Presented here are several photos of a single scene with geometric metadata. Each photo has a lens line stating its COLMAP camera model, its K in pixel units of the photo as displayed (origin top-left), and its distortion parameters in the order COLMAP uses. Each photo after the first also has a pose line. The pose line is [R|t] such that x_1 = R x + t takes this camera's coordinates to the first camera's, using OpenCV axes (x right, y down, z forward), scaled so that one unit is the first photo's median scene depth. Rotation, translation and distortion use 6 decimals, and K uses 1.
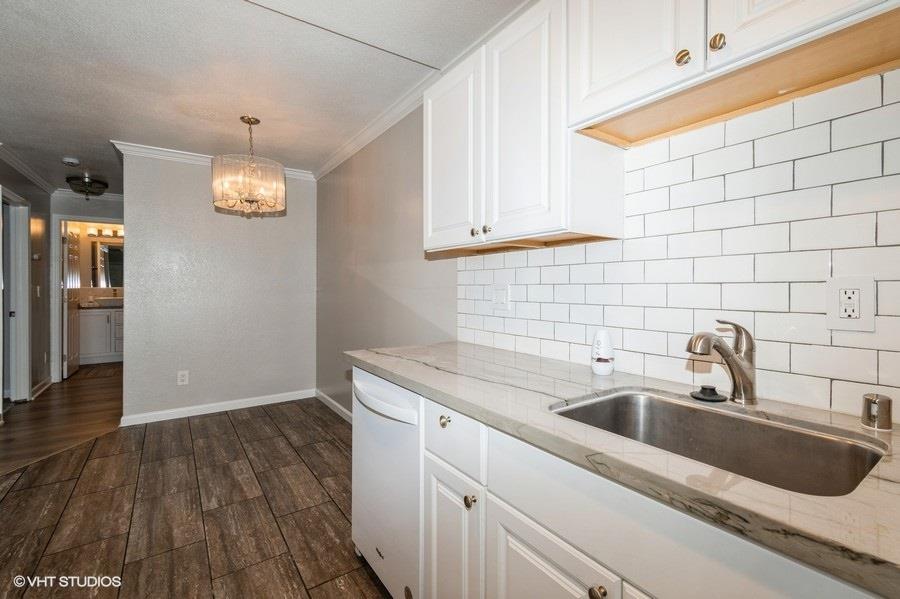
lens RADIAL K [[402.2, 0, 451.3], [0, 402.2, 288.9], [0, 0, 1]] dist [-0.000126, -0.000479]
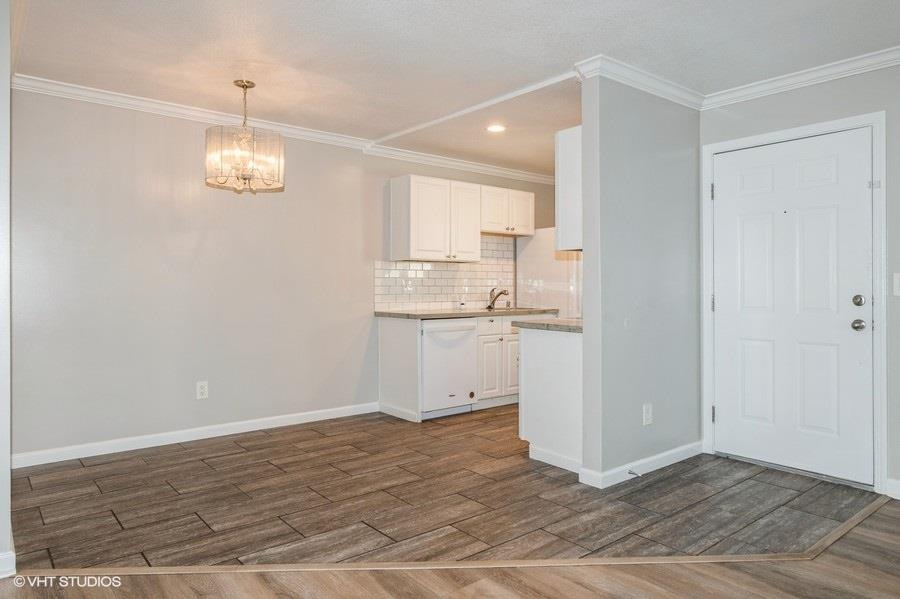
lens RADIAL K [[583.6, 0, 460.9], [0, 583.6, 284.7], [0, 0, 1]] dist [-0.005791, 0.000128]
pose [[-0.082520, -0.001976, 0.996587, -1.803344], [0.002233, 0.999995, 0.002168, 0.007670], [-0.996587, 0.002404, -0.082515, 0.628761]]
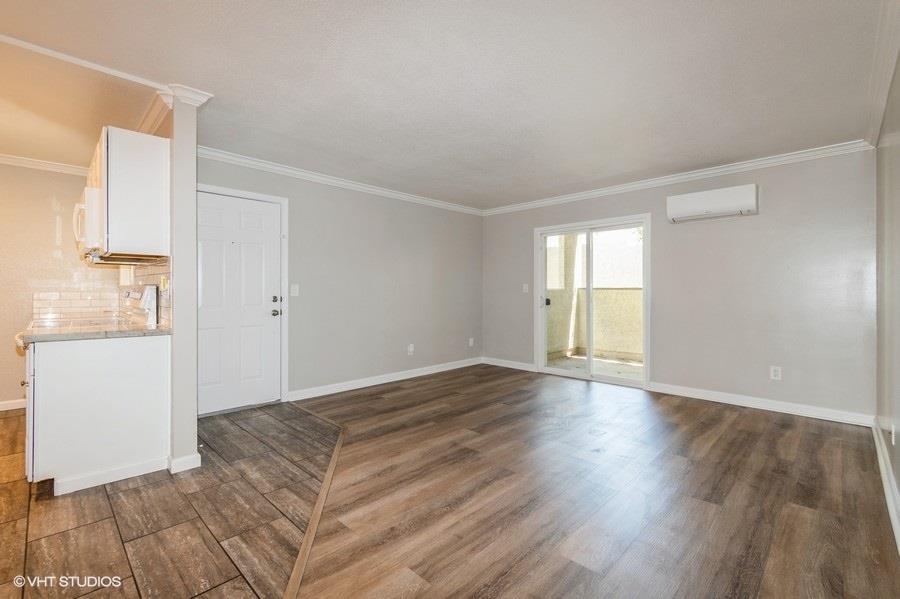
lens RADIAL K [[396.6, 0, 452.4], [0, 396.6, 289.7], [0, 0, 1]] dist [0.000387, -0.001024]
pose [[-0.983686, -0.008034, -0.179712, -1.124795], [-0.007929, 0.999968, -0.001307, 0.006283], [0.179717, 0.000139, -0.983718, 1.219165]]
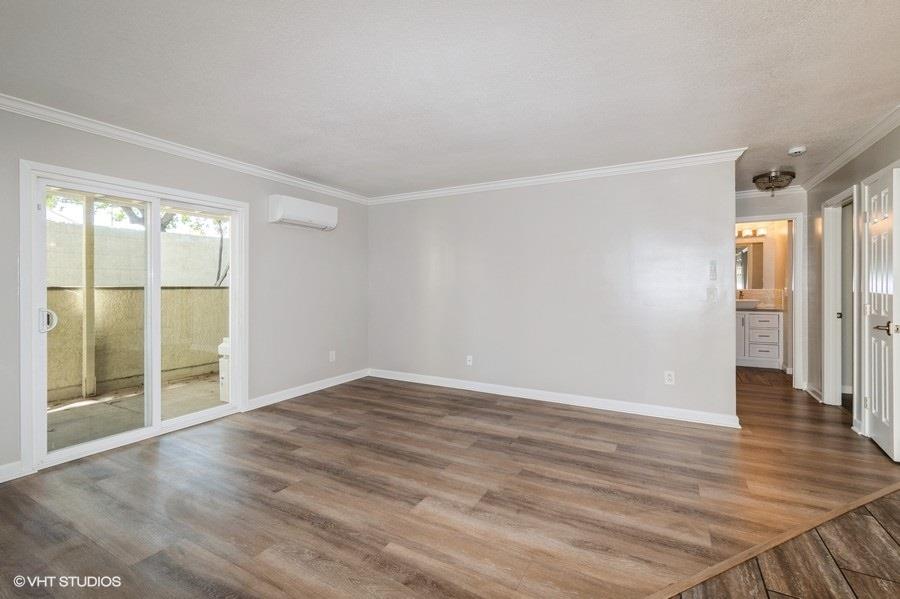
lens RADIAL K [[402.2, 0, 451.3], [0, 402.2, 288.9], [0, 0, 1]] dist [-0.000126, -0.000479]
pose [[0.432779, 0.000202, -0.901500, -0.667753], [-0.000526, 1.000000, -0.000029, -0.015263], [0.901500, 0.000487, 0.432779, -0.101371]]
